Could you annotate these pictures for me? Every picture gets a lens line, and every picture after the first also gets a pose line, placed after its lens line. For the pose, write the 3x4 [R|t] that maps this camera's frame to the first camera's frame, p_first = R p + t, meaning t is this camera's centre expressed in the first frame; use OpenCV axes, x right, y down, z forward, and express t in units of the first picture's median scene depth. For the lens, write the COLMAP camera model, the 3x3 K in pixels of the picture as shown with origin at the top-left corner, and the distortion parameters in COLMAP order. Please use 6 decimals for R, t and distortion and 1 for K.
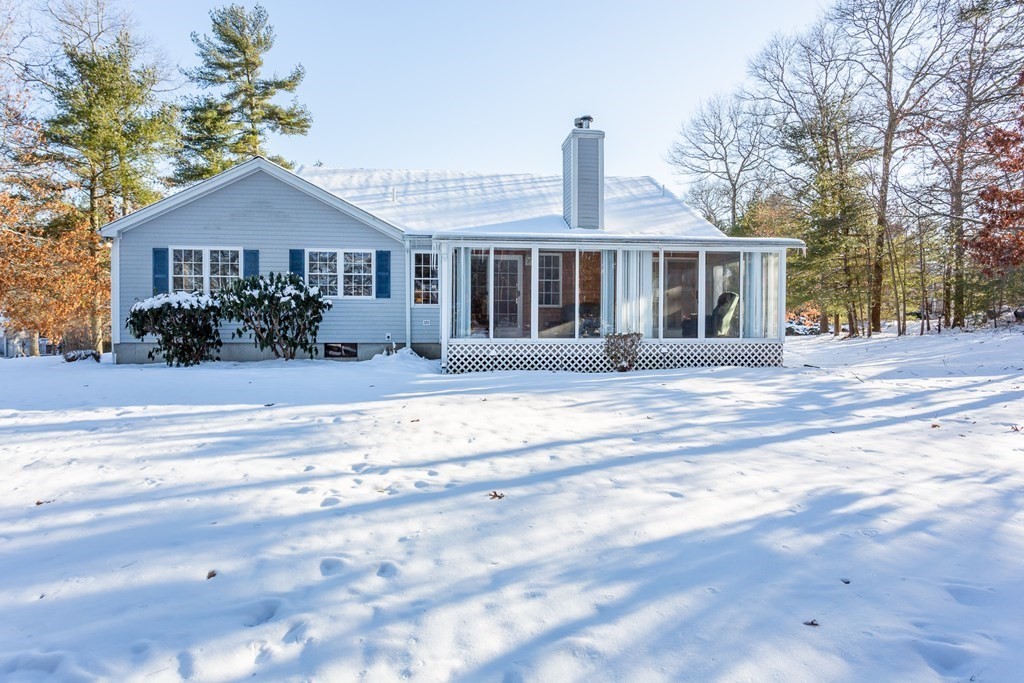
lens RADIAL K [[624.0, 0, 512.0], [0, 624.0, 341.5], [0, 0, 1]] dist [-0.003264, -0.000825]
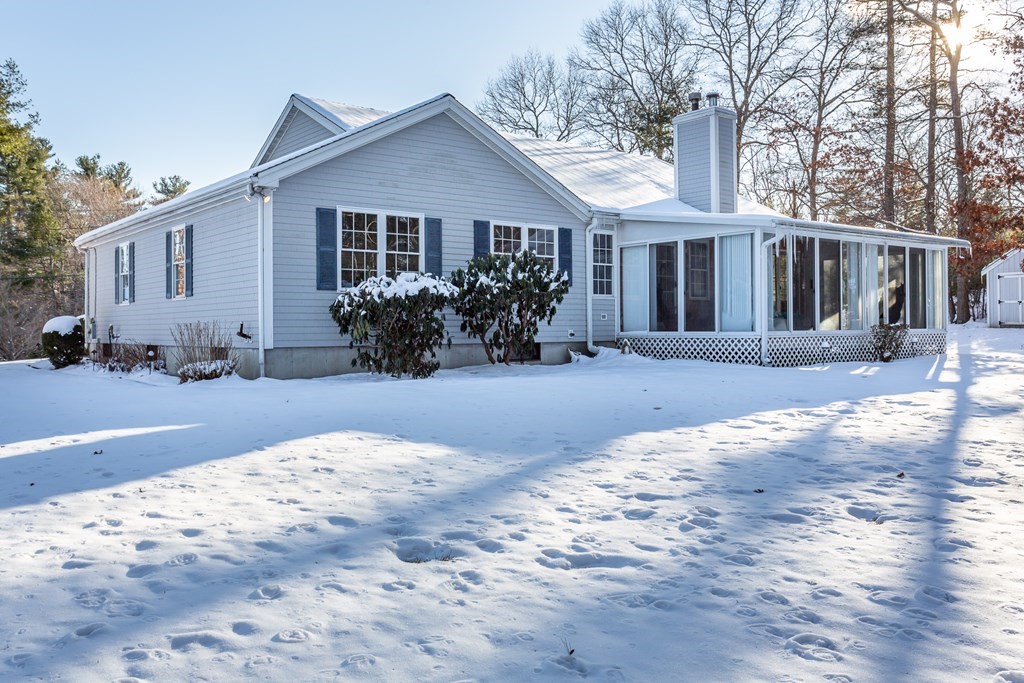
lens RADIAL K [[823.8, 0, 512.0], [0, 823.8, 341.5], [0, 0, 1]] dist [0.010001, 0.002065]
pose [[0.860324, -0.018925, 0.509396, -0.850085], [0.022797, 0.999739, -0.001359, 0.002683], [-0.509237, 0.012782, 0.860531, 0.115325]]
